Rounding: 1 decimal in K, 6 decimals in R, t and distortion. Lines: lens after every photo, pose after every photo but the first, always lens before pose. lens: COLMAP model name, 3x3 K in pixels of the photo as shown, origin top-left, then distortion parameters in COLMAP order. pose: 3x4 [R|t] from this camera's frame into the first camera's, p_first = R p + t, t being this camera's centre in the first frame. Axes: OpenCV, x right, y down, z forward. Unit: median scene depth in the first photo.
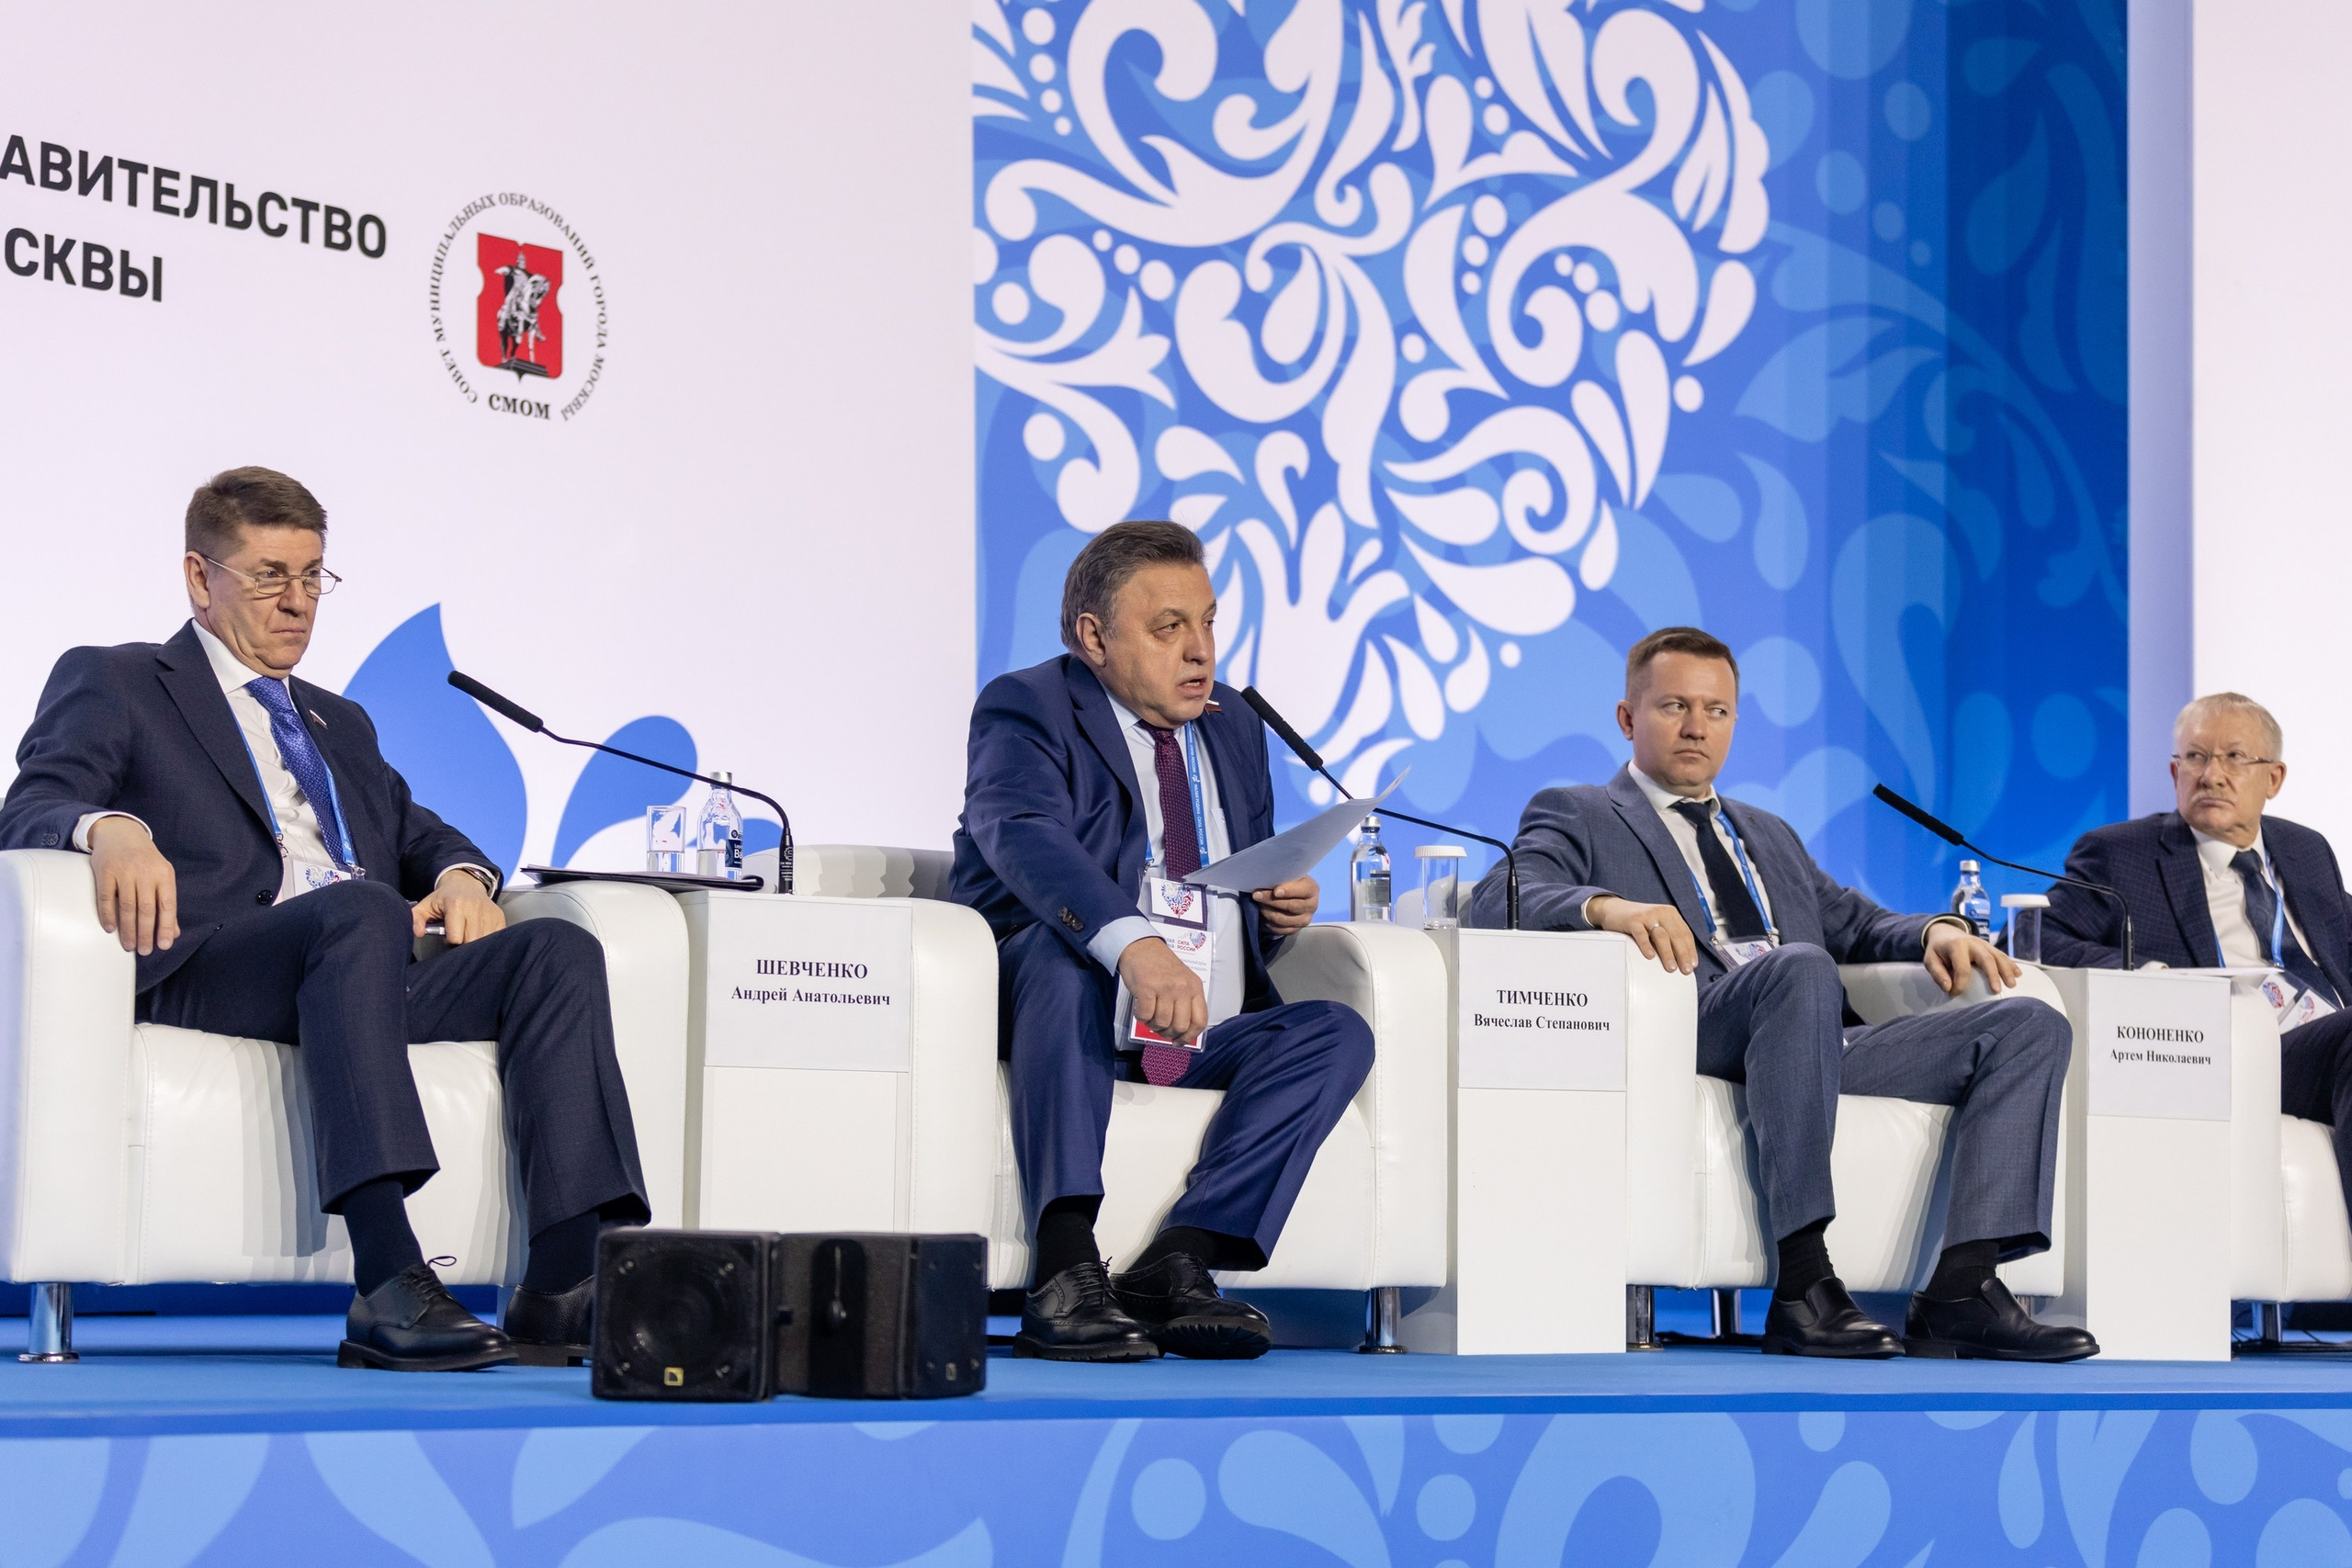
lens RADIAL K [[4930.6, 0, 1130.8], [0, 4930.6, 808.8], [0, 0, 1]] dist [0.030374, 0.000000]
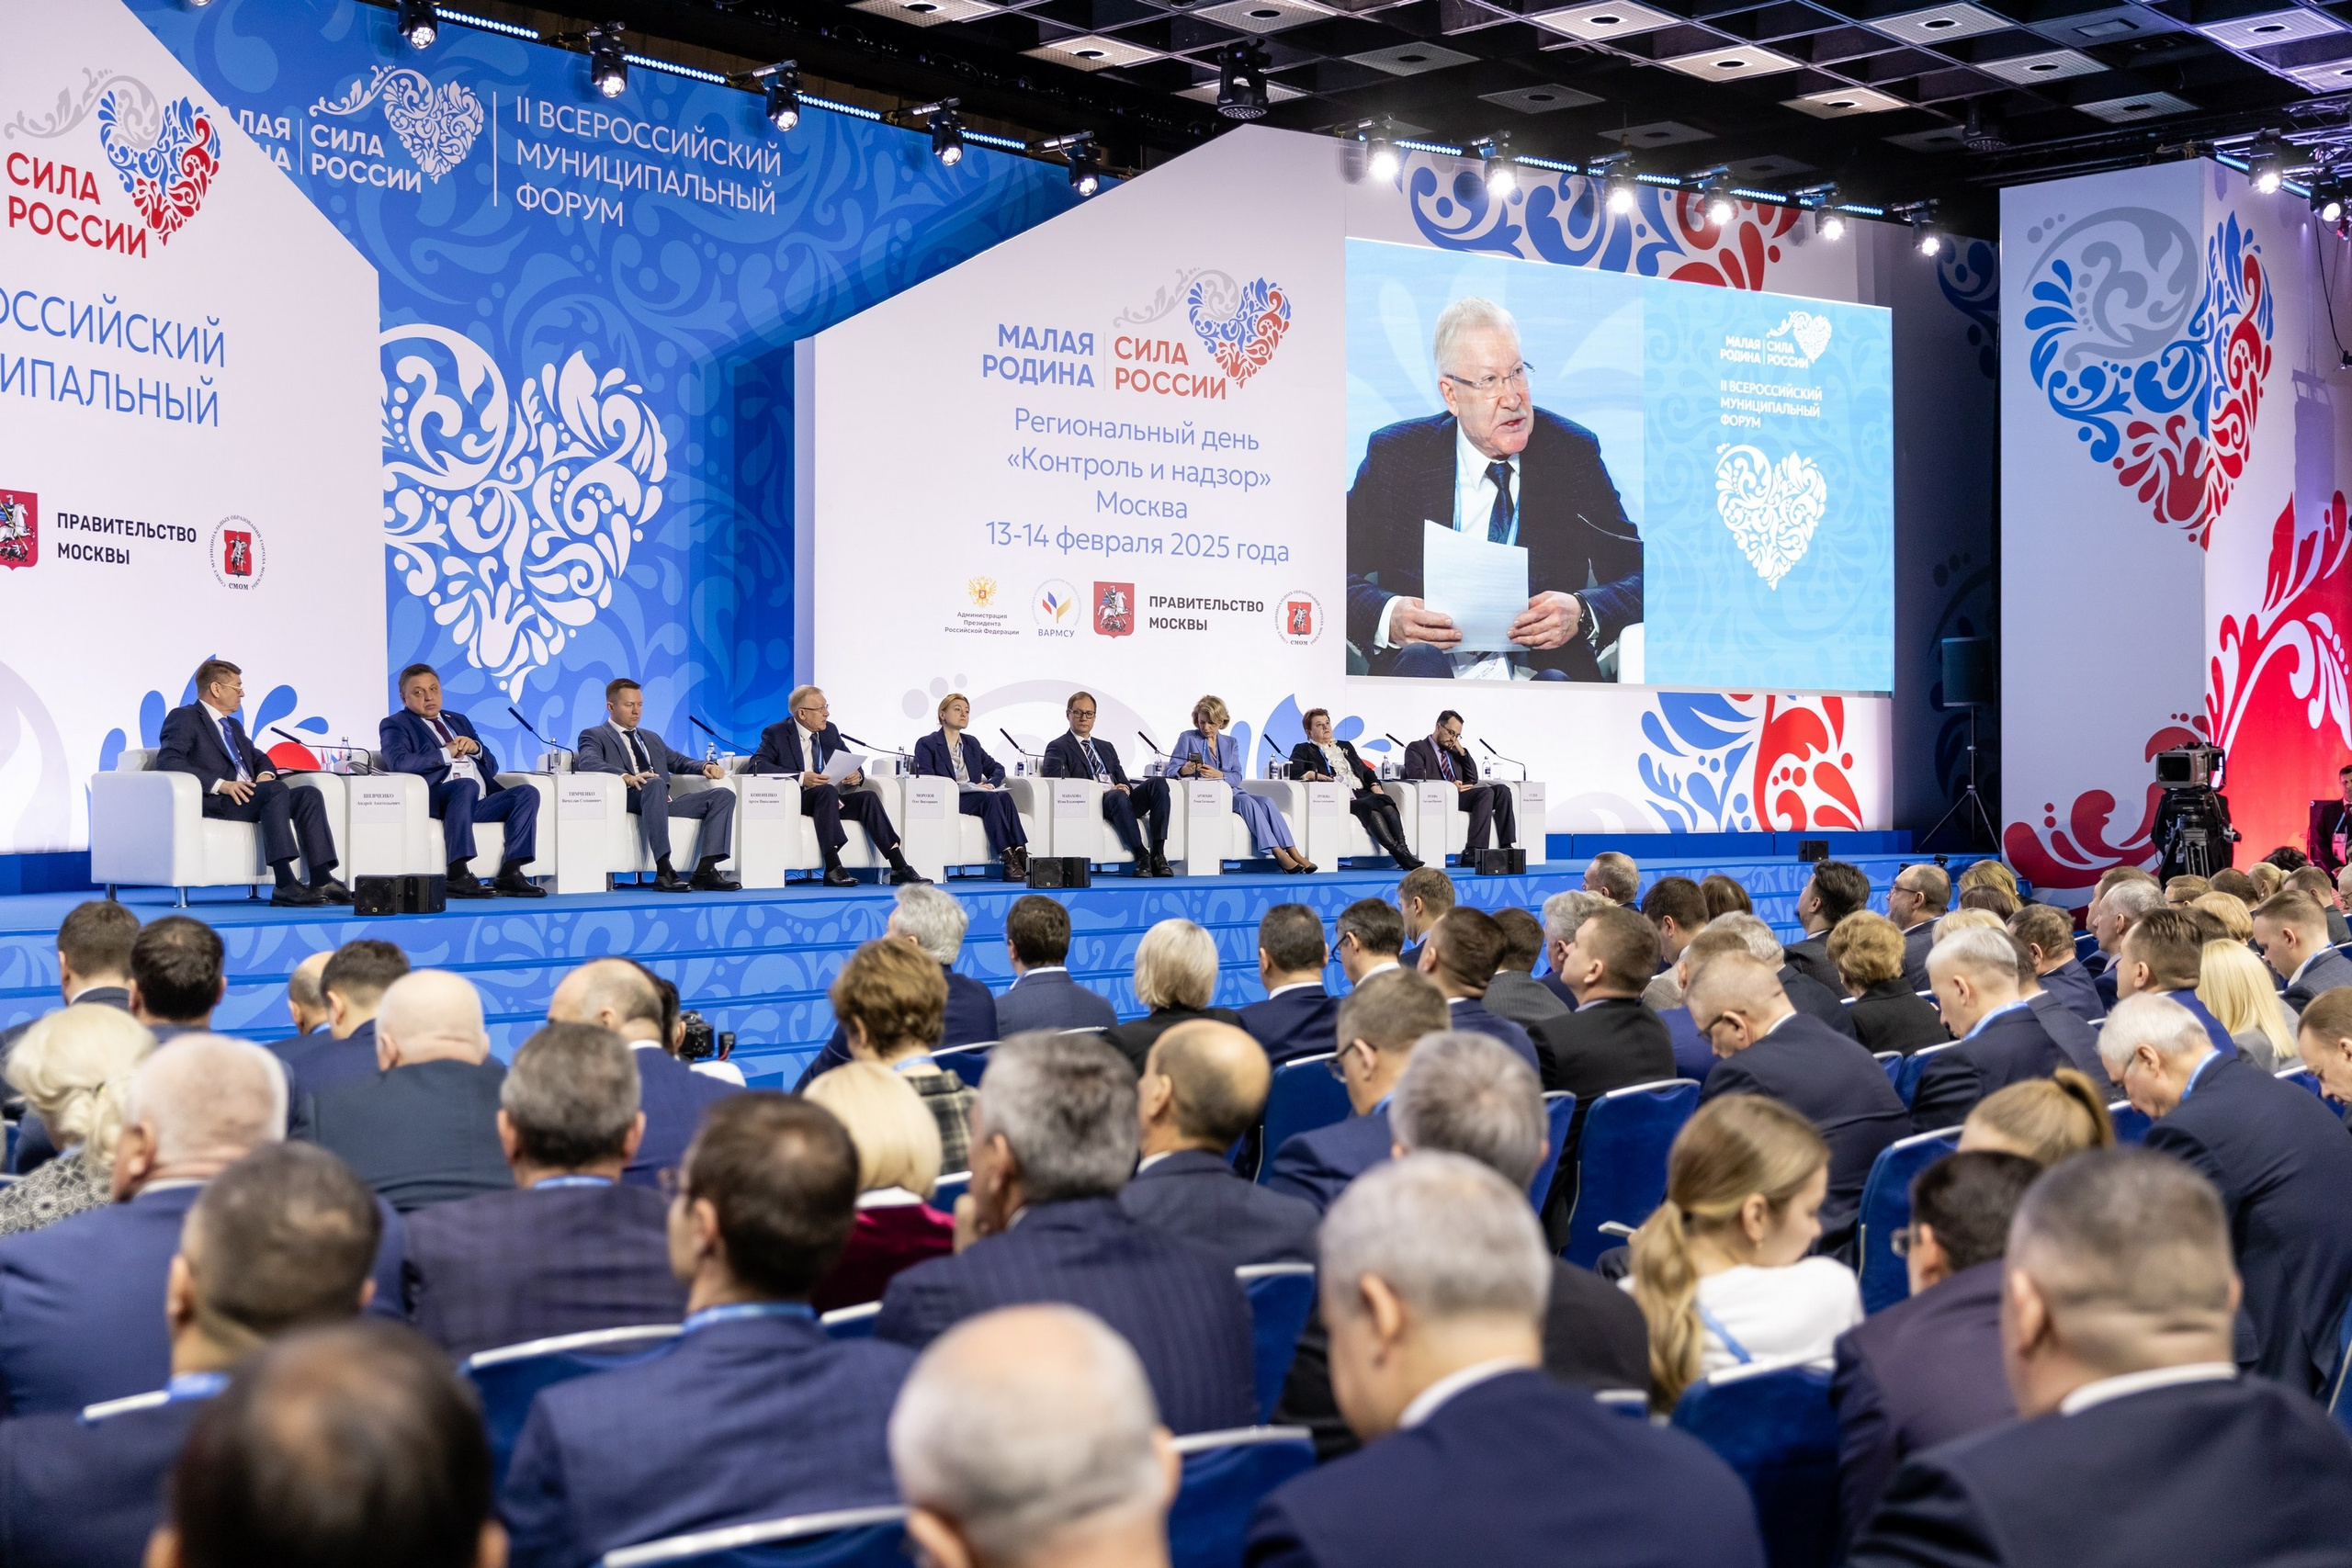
lens RADIAL K [[2914.1, 0, 1163.1], [0, 2914.1, 795.9], [0, 0, 1]] dist [0.009201, 0.000000]
pose [[0.962465, -0.015354, 0.270973, -0.052130], [-0.009306, 0.995945, 0.089485, -0.095669], [-0.271248, -0.088648, 0.958419, -0.710263]]
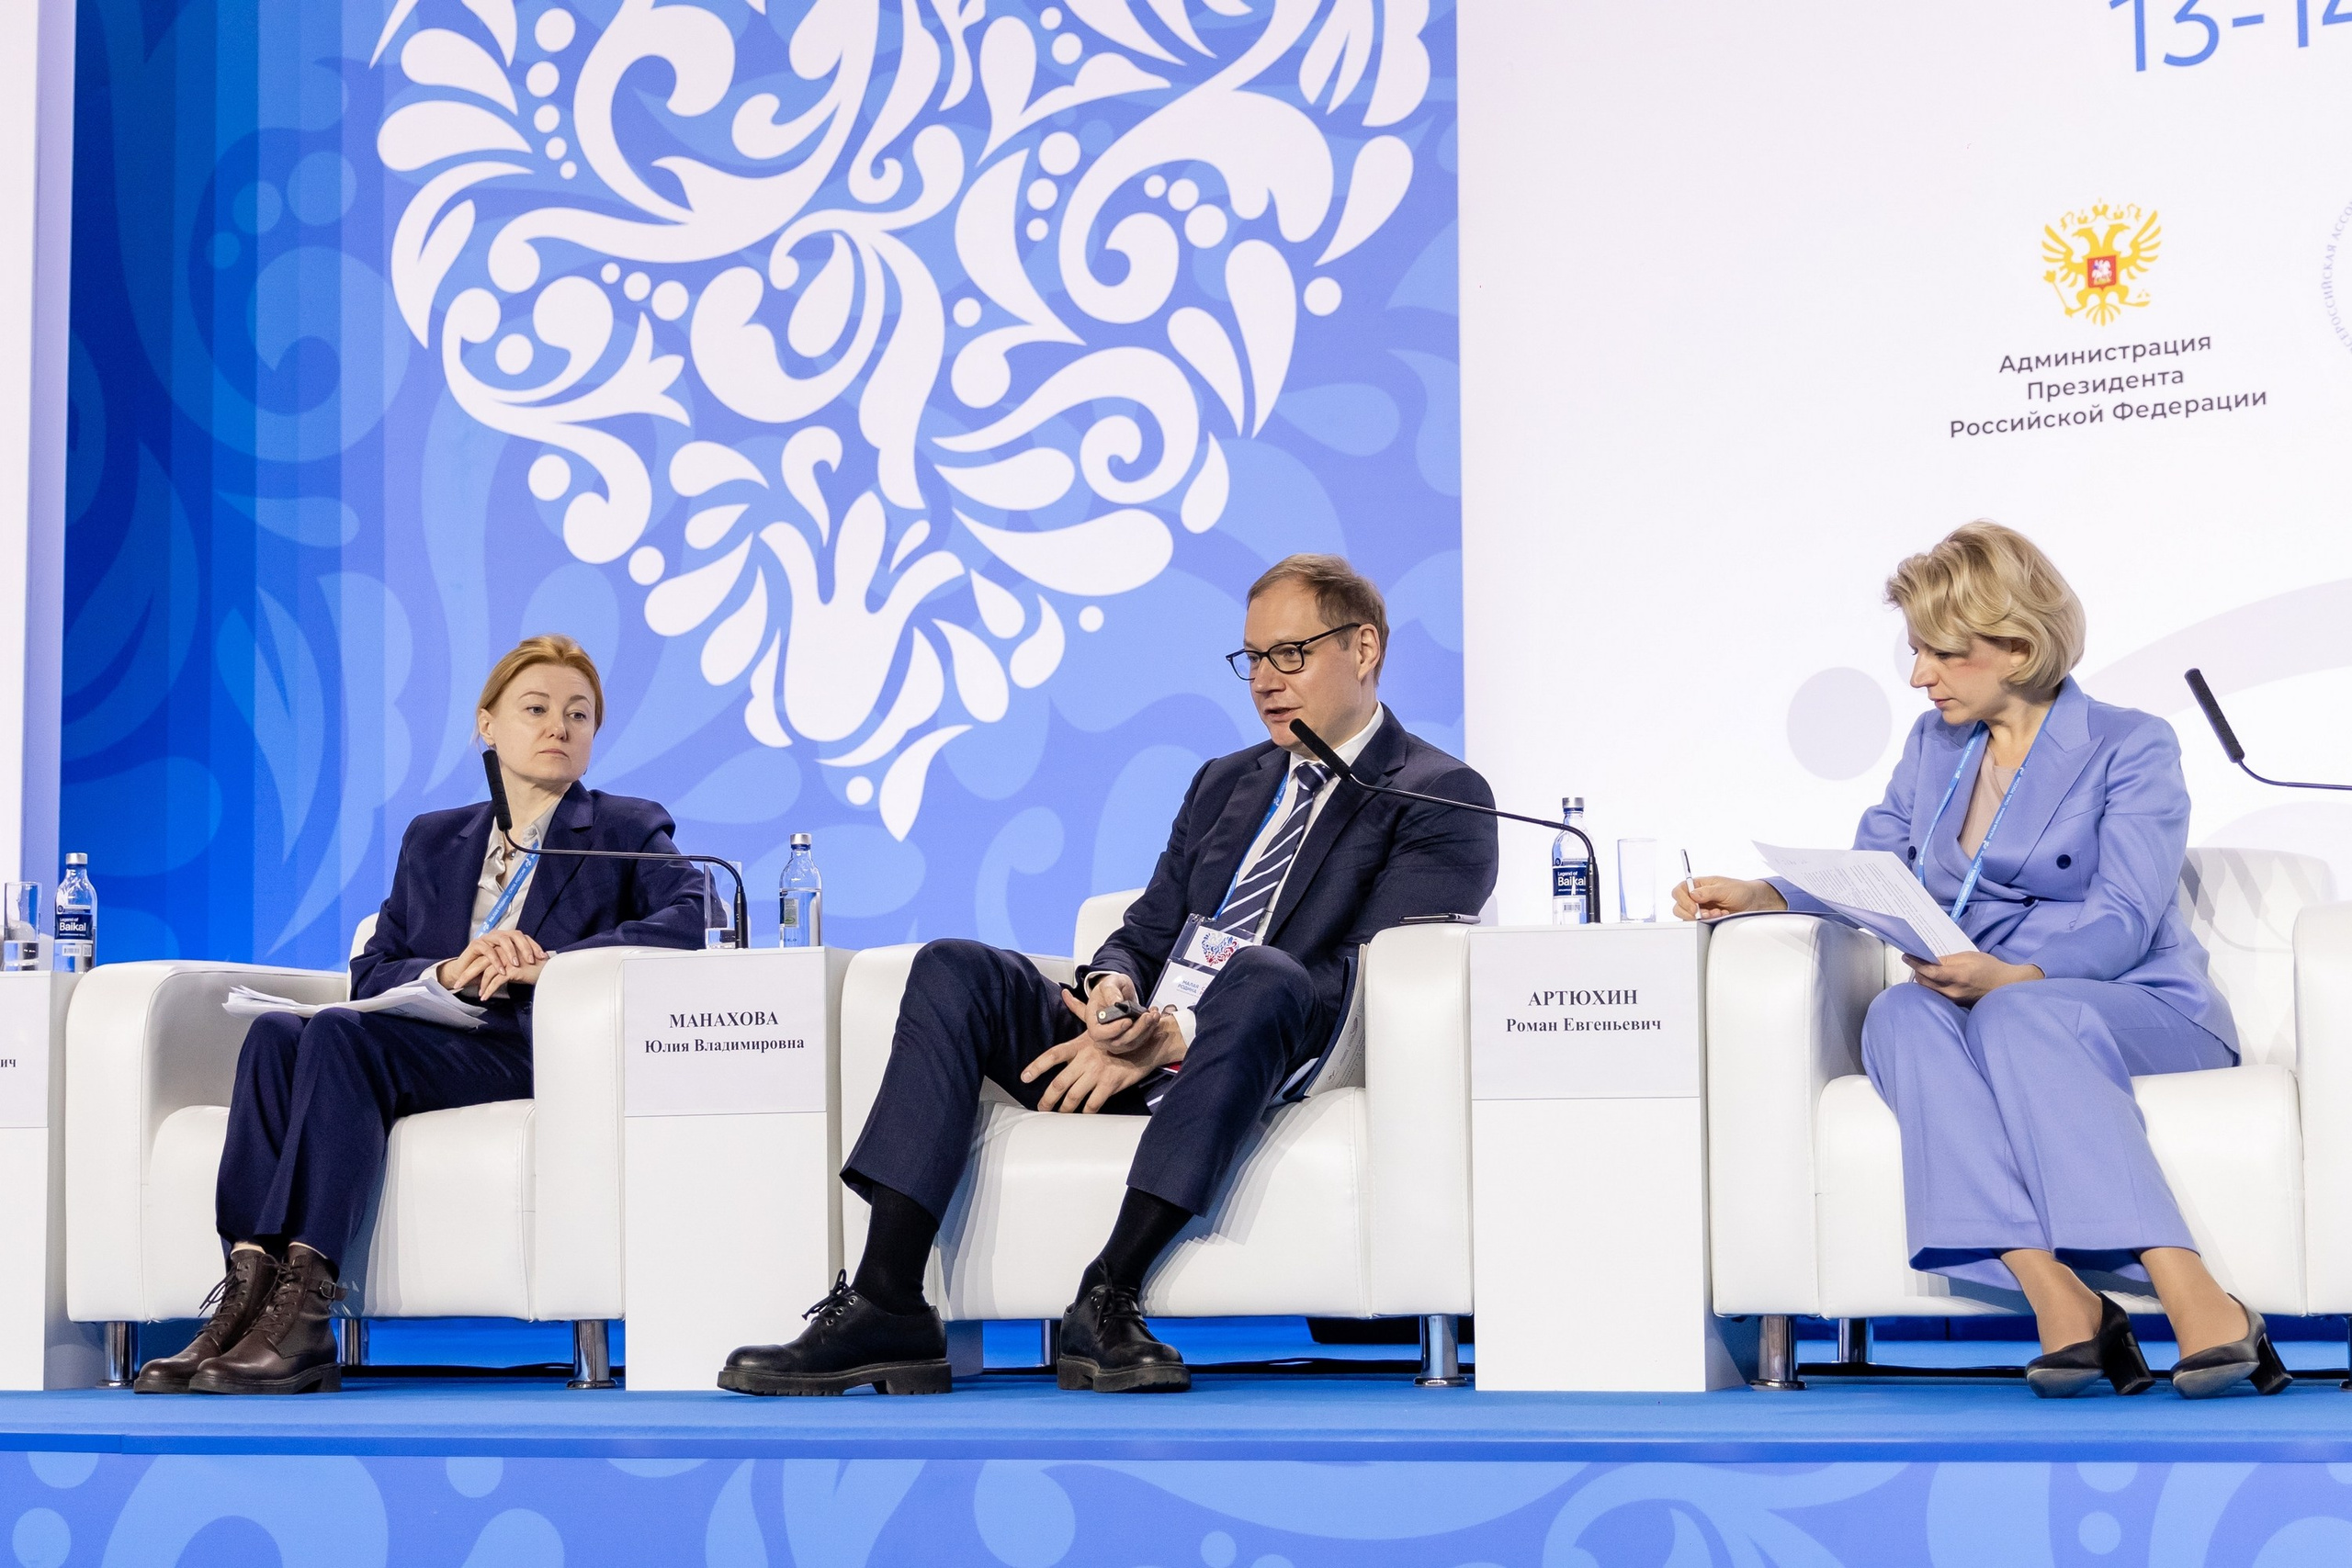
lens RADIAL K [[4670.3, 0, 1146.6], [0, 4670.3, 726.2], [0, 0, 1]] dist [0.032015, 0.000000]
pose [[0.642332, -0.106633, -0.758972, 0.790321], [0.085103, 0.994074, -0.067639, 0.051554], [0.761687, -0.021144, 0.647601, 0.468386]]
